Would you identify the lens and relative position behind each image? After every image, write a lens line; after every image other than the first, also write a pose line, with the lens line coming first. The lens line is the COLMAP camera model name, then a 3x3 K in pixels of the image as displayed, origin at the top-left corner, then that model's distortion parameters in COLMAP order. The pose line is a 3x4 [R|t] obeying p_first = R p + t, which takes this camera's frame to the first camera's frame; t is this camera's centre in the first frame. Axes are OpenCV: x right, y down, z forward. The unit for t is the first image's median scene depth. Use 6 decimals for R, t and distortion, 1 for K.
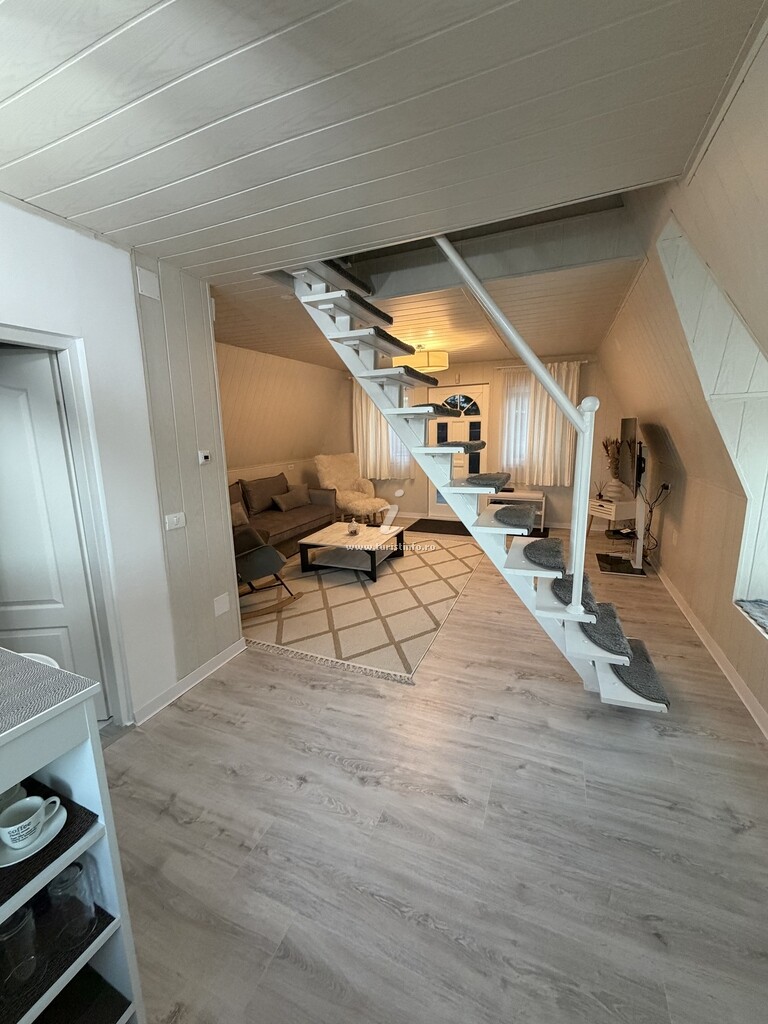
lens RADIAL K [[413.9, 0, 384.7], [0, 413.9, 512.7], [0, 0, 1]] dist [-0.001645, -0.000172]
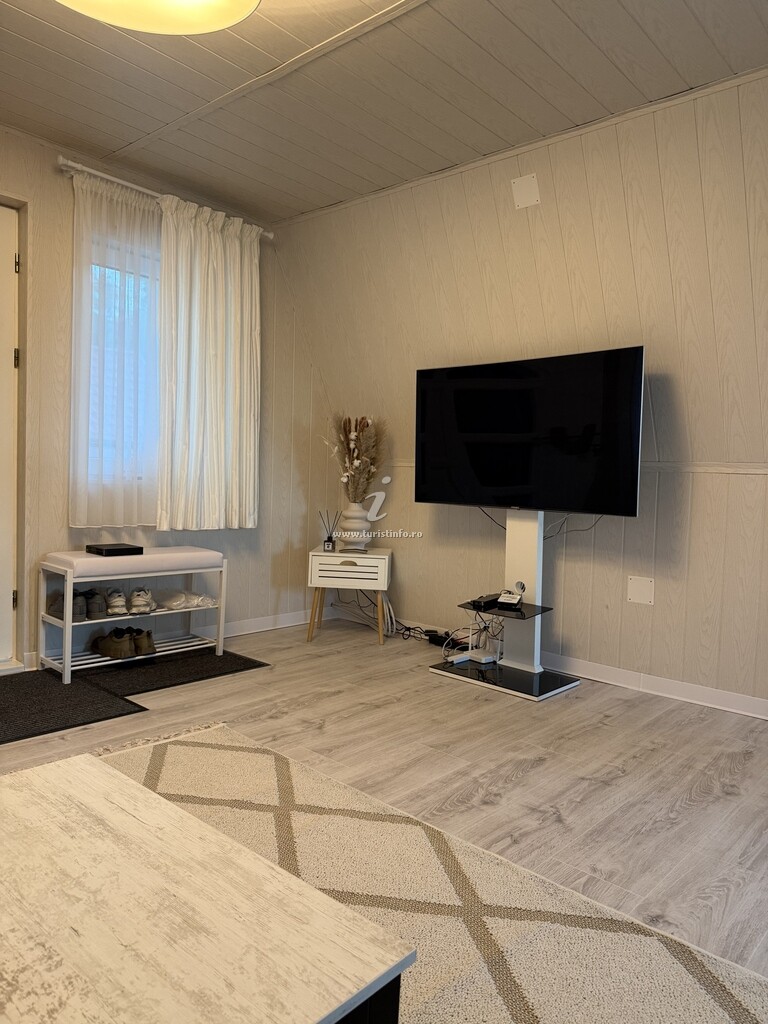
lens RADIAL K [[712.7, 0, 389.5], [0, 712.7, 510.9], [0, 0, 1]] dist [0.035944, -0.012524]
pose [[0.329479, -0.006624, 0.944140, -0.231527], [0.146369, 0.988245, -0.044145, -0.041064], [-0.932748, 0.152738, 0.326576, 0.838423]]
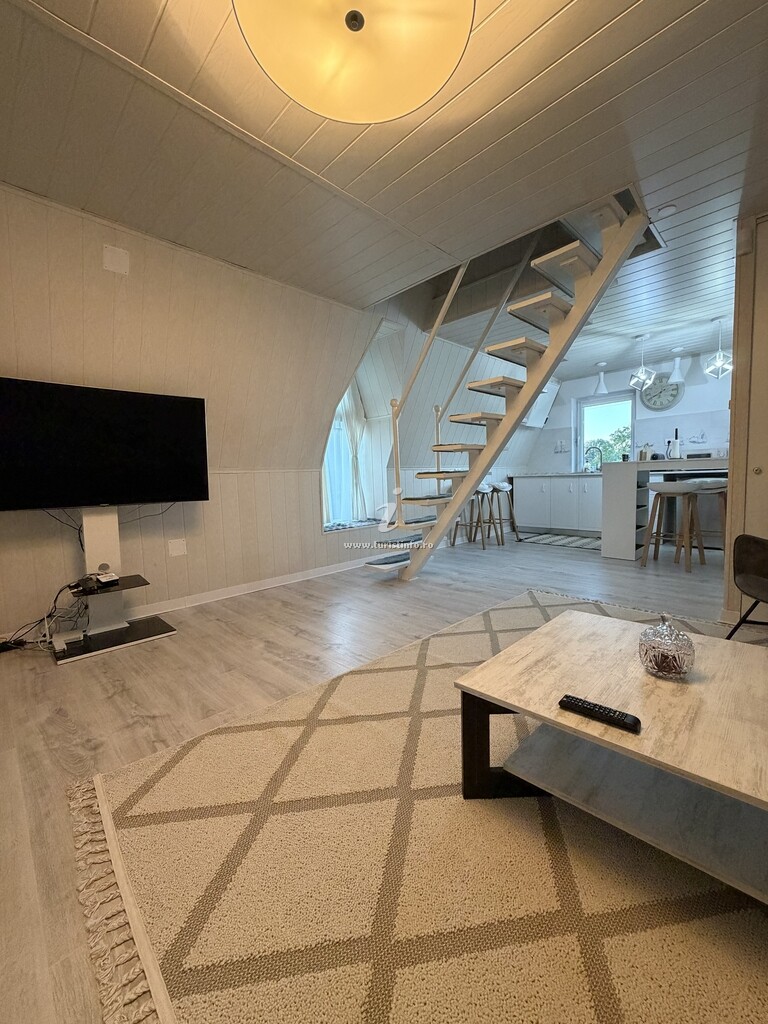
lens RADIAL K [[413.9, 0, 374.2], [0, 413.9, 507.7], [0, 0, 1]] dist [-0.001645, -0.000172]
pose [[-0.915103, 0.025166, 0.402433, -0.013628], [0.134043, 0.960275, 0.244753, -0.148864], [-0.380287, 0.277918, -0.882124, 1.343856]]
